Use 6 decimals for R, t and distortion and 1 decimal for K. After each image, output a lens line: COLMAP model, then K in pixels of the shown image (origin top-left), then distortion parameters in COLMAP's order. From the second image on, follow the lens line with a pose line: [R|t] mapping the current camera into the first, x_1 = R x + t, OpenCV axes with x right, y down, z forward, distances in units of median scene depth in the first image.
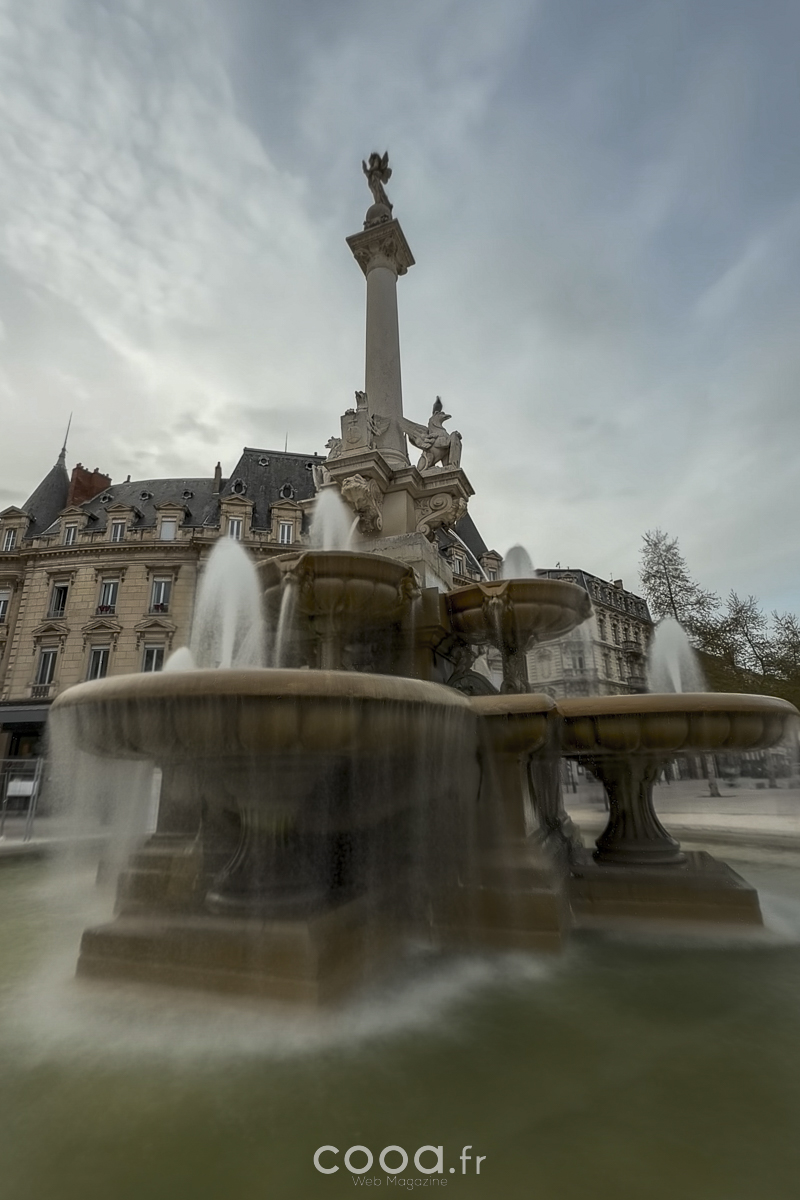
lens RADIAL K [[493.8, 0, 377.6], [0, 493.8, 577.7], [0, 0, 1]] dist [-0.000218, 0.000005]
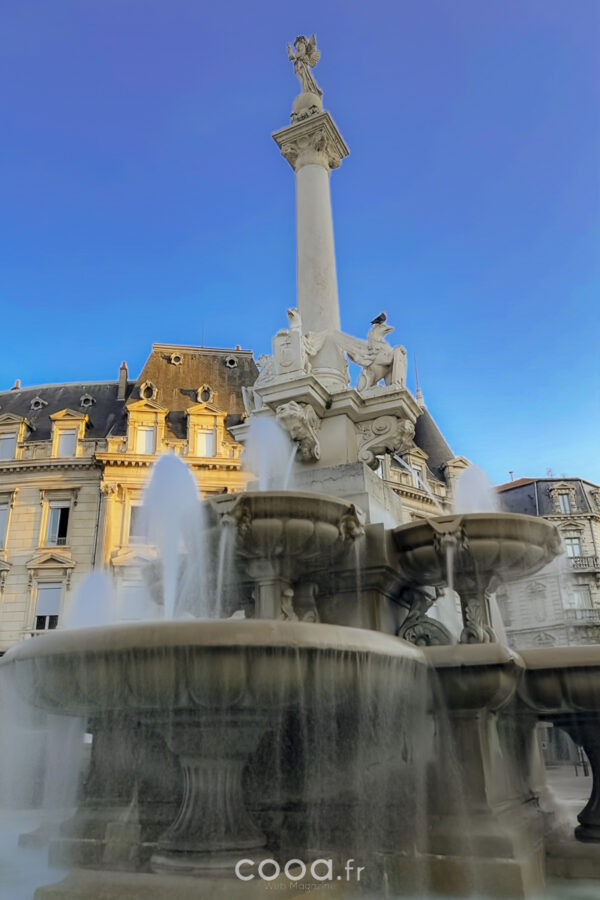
lens RADIAL K [[598.1, 0, 271.8], [0, 598.1, 448.2], [0, 0, 1]] dist [0.111455, -0.146383]
pose [[0.996920, -0.030132, -0.072408, -0.000135], [0.024262, 0.996449, -0.080625, -0.036602], [0.074580, 0.078620, 0.994111, -0.146606]]
